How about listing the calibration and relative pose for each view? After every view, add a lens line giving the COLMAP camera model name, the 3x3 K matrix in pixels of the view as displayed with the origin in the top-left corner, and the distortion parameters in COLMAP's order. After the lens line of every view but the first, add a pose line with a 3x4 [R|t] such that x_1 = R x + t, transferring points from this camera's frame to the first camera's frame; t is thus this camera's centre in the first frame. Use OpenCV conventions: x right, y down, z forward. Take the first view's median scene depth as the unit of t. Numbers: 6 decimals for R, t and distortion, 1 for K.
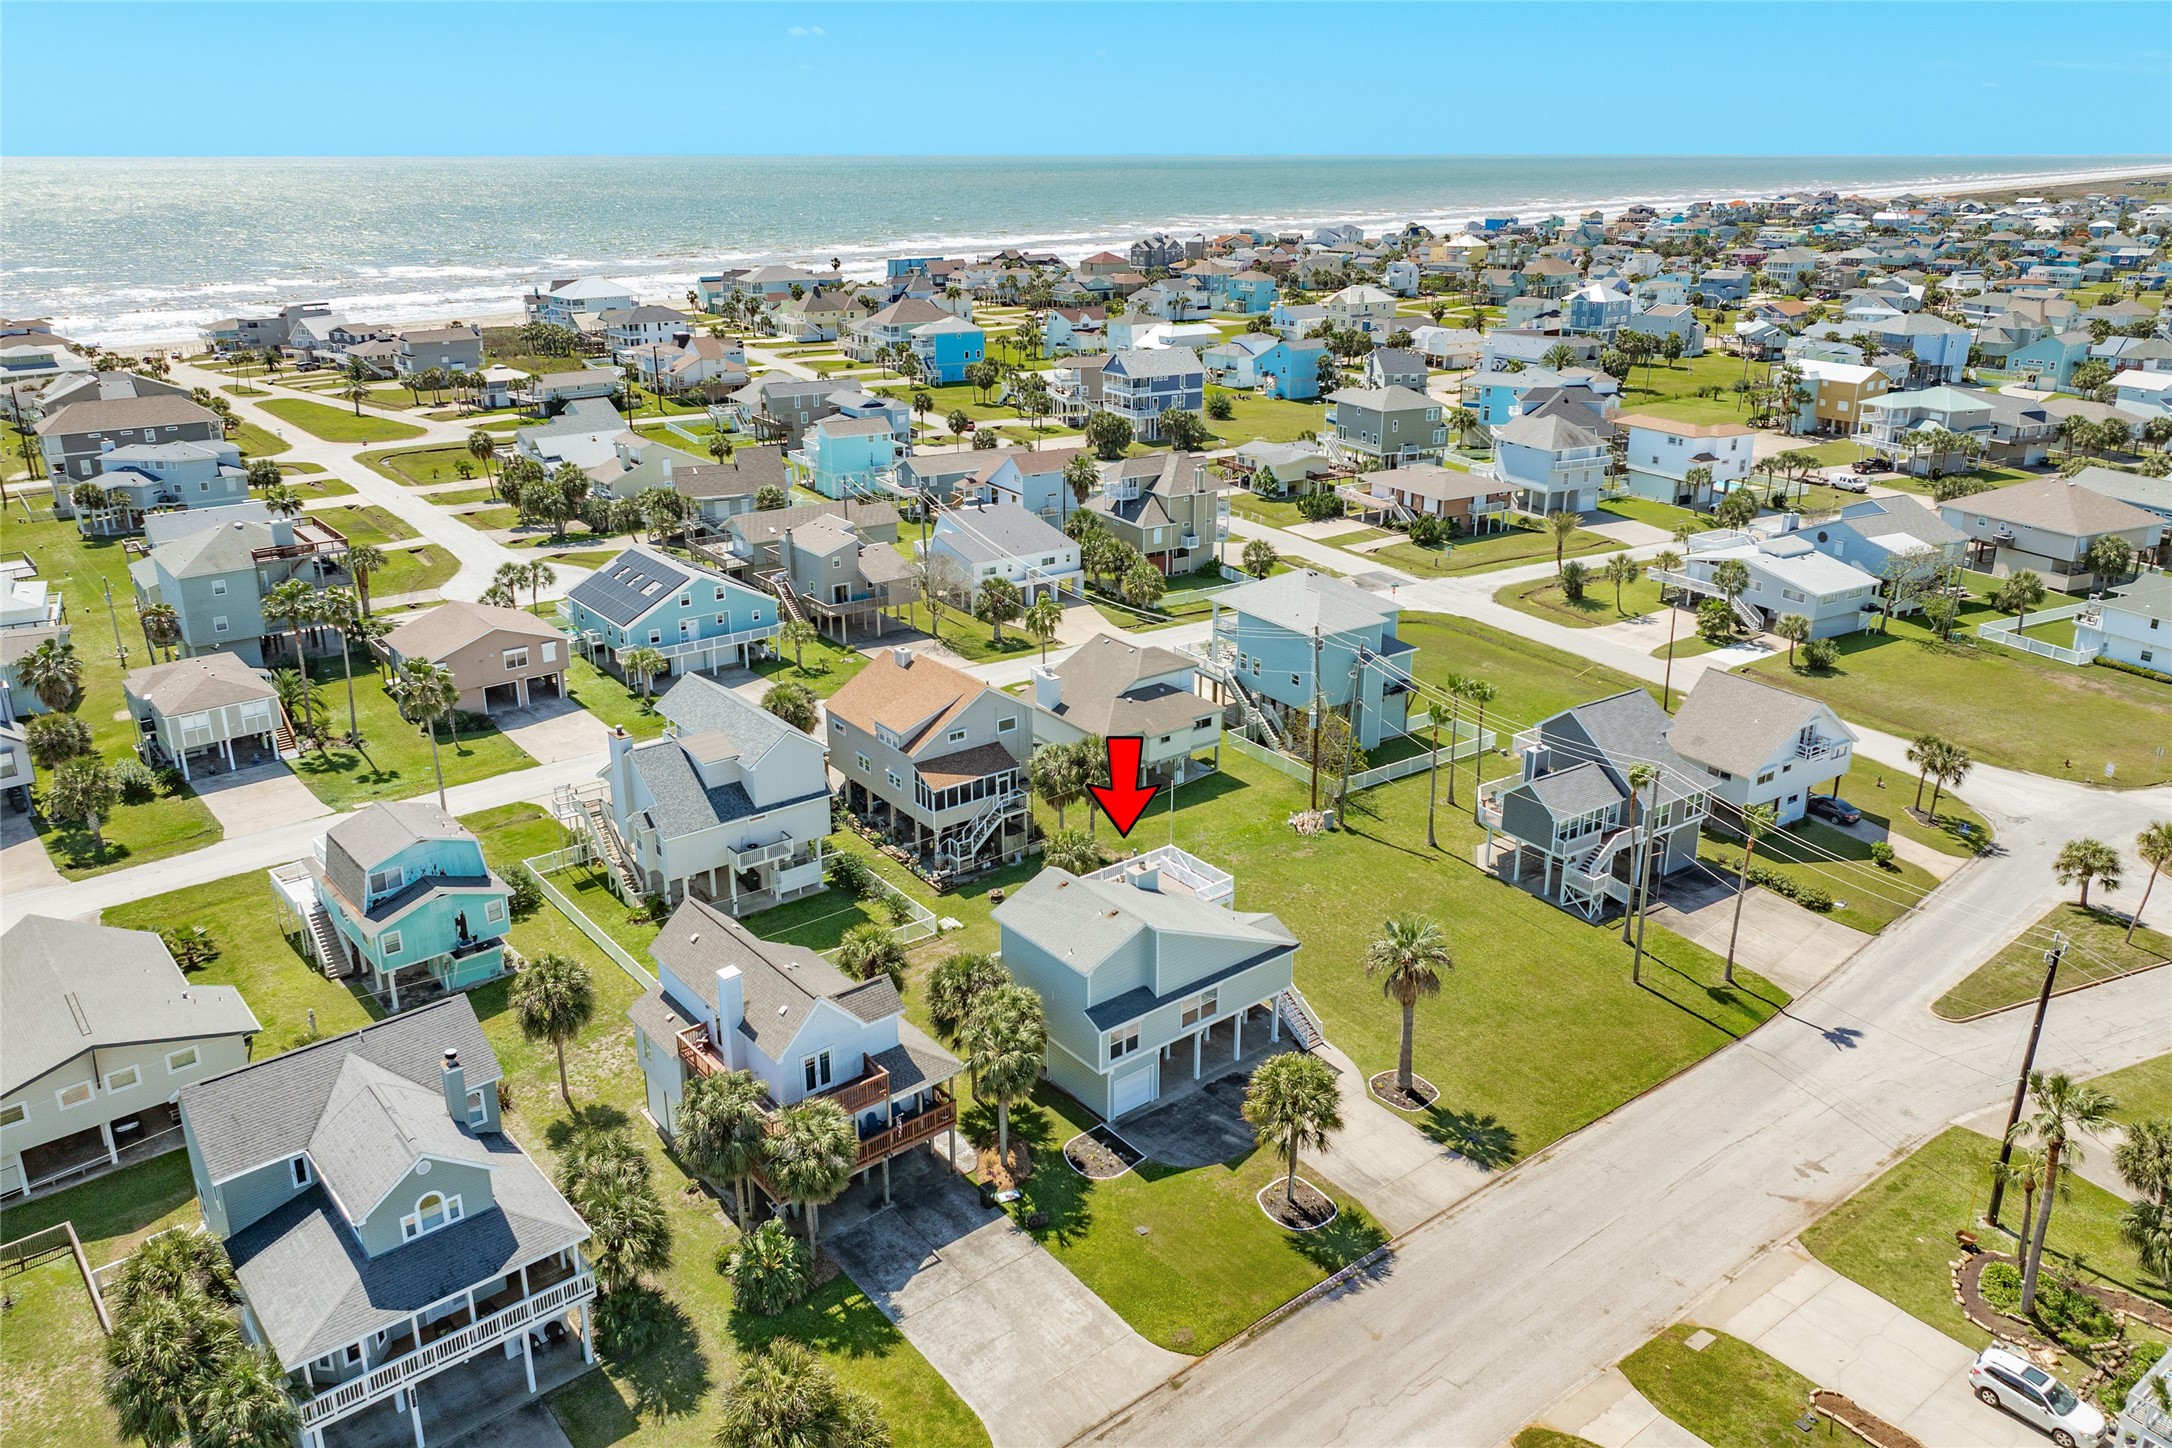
lens RADIAL K [[1588.5, 0, 1094.0], [0, 1588.5, 686.7], [0, 0, 1]] dist [-0.005048, -0.002742]
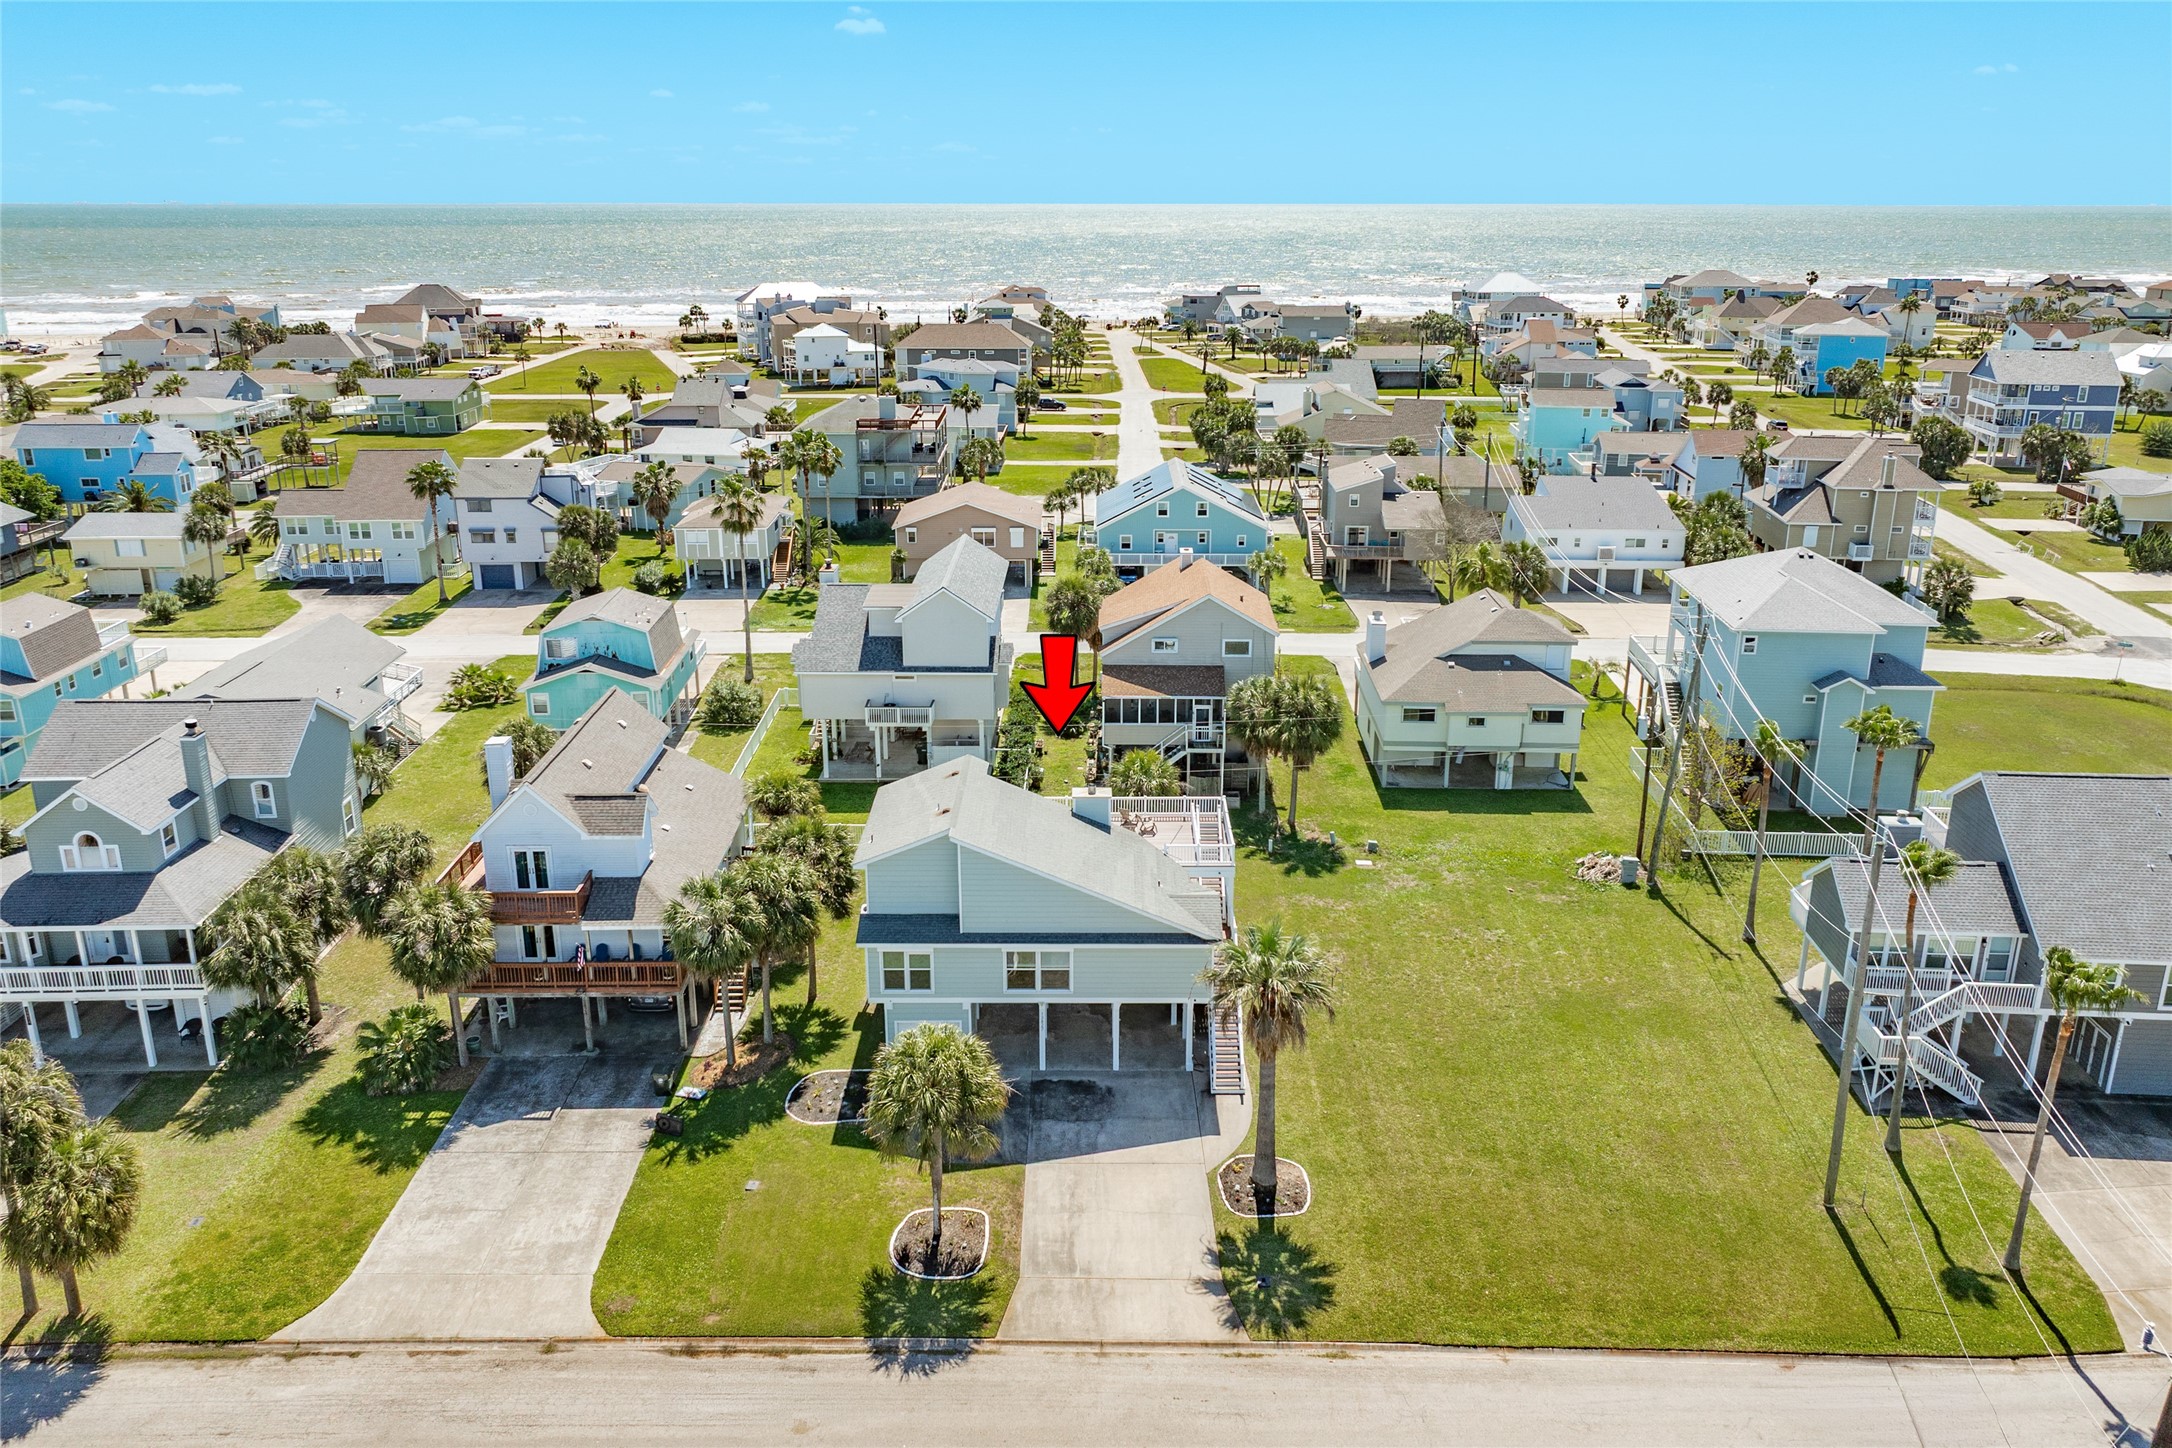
lens RADIAL K [[1566.3, 0, 1082.5], [0, 1566.3, 667.6], [0, 0, 1]] dist [0.006789, -0.022091]
pose [[0.774684, 0.179851, -0.606233, 0.387917], [-0.204203, 0.978489, 0.029344, 0.027051], [0.598470, 0.101062, 0.794745, 0.312960]]
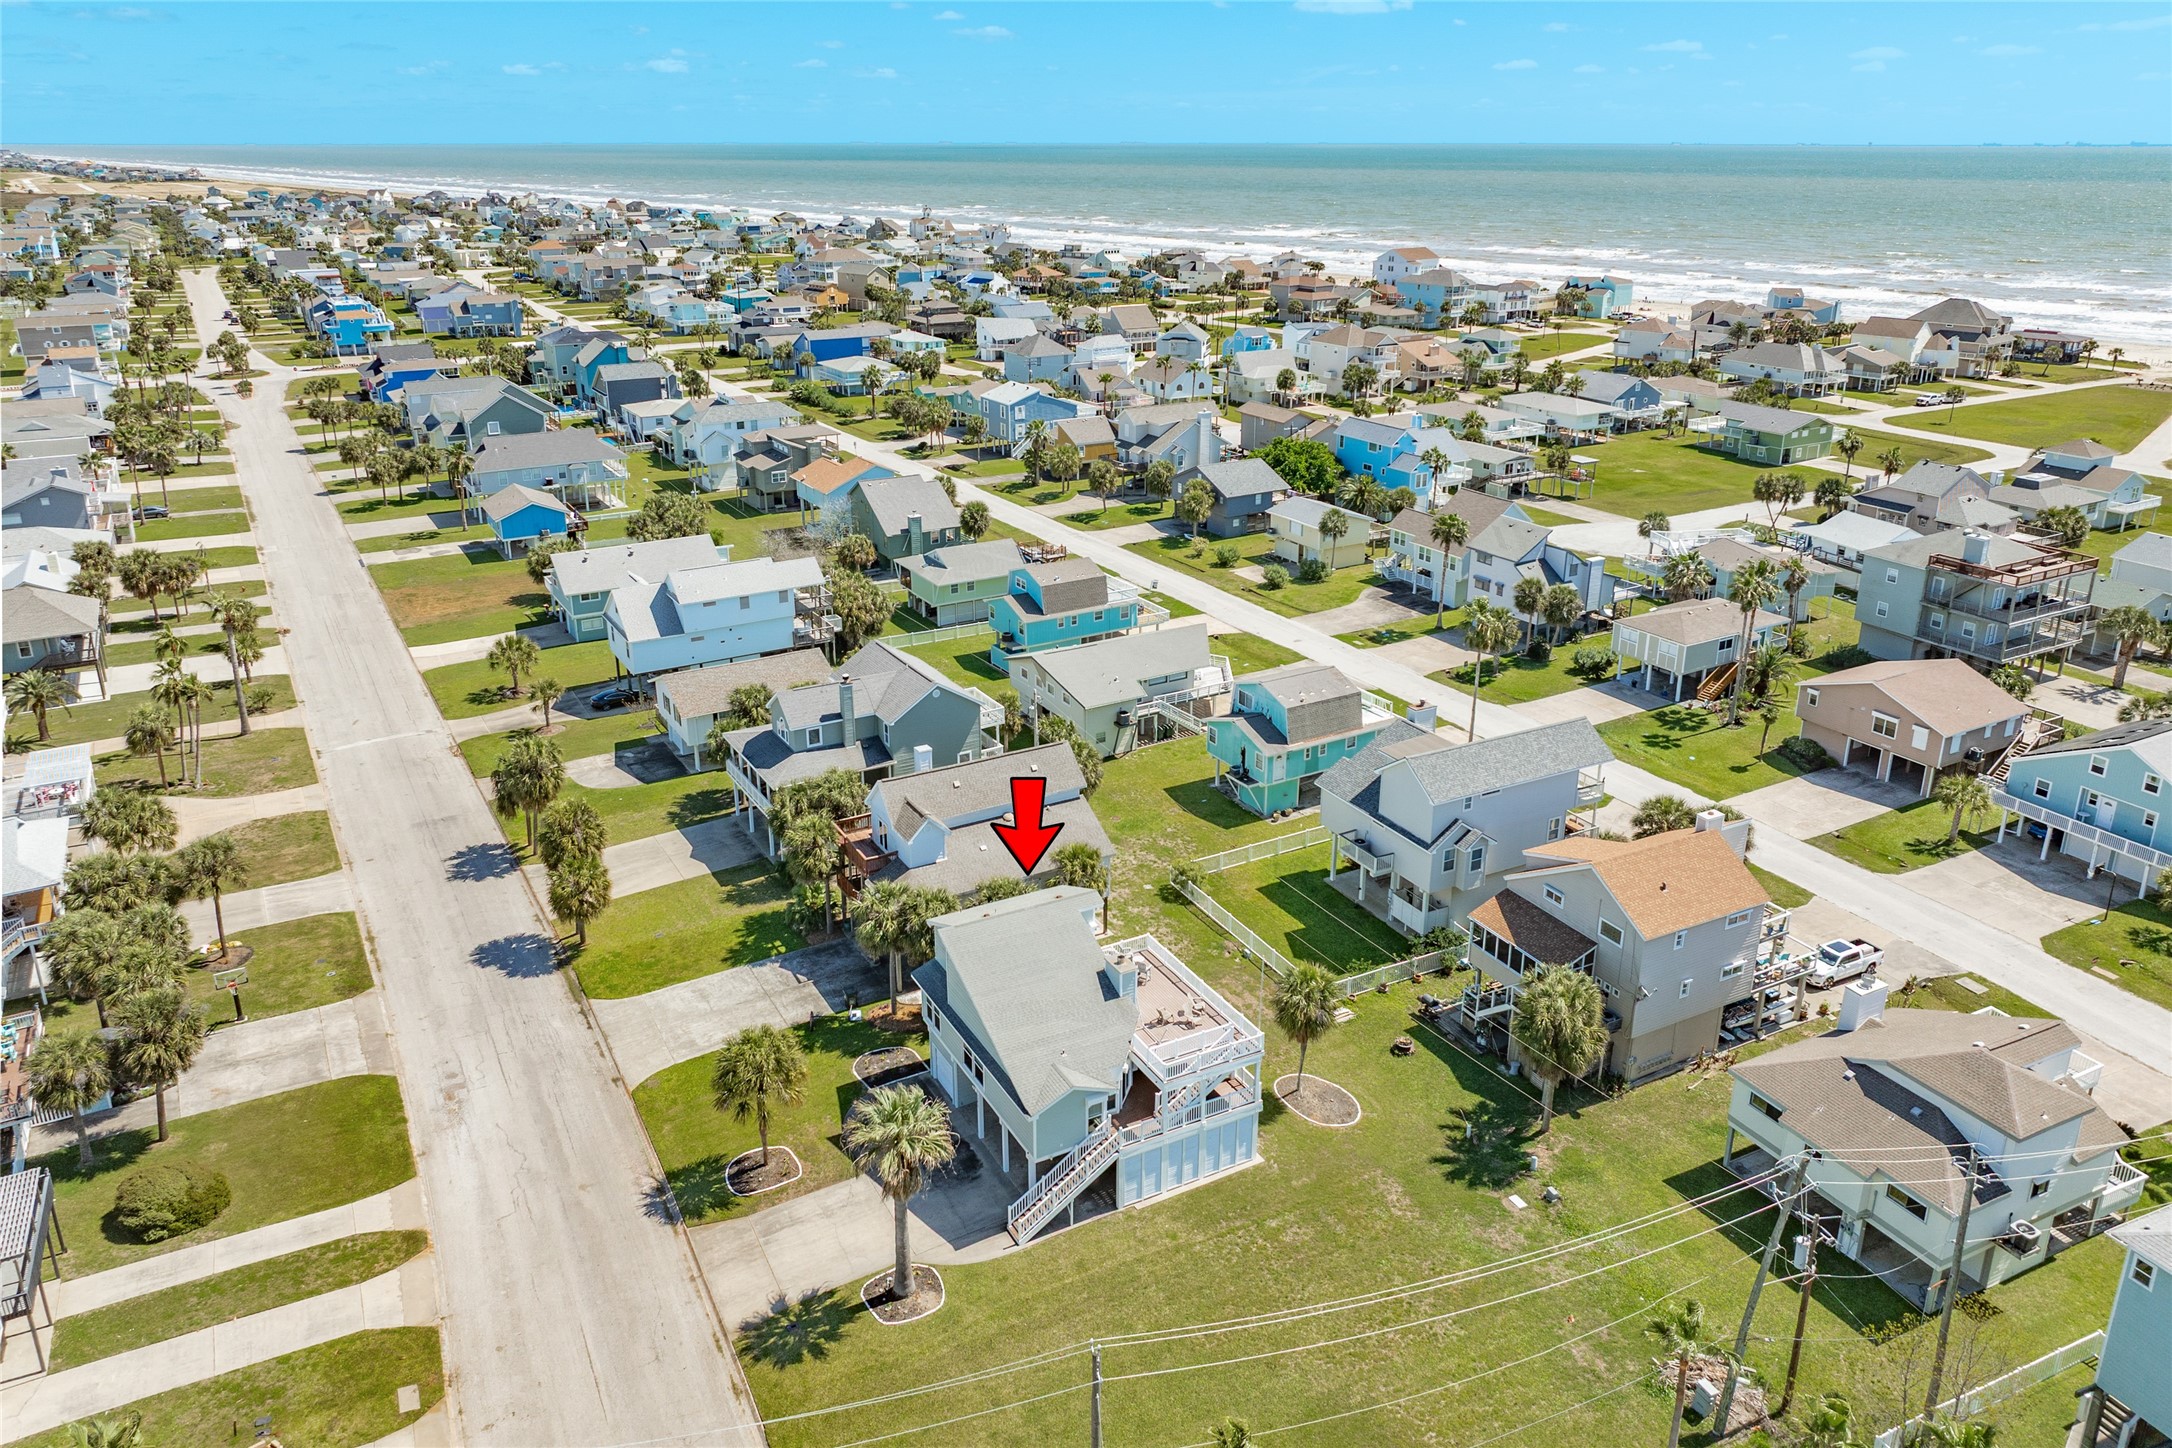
lens RADIAL K [[1489.2, 0, 1086.0], [0, 1489.2, 724.0], [0, 0, 1]] dist [-0.000270, -0.002416]
pose [[-0.198102, 0.358907, -0.912108, 0.607075], [-0.313729, 0.858379, 0.405905, -0.271260], [0.928617, 0.366565, -0.057447, 0.795913]]
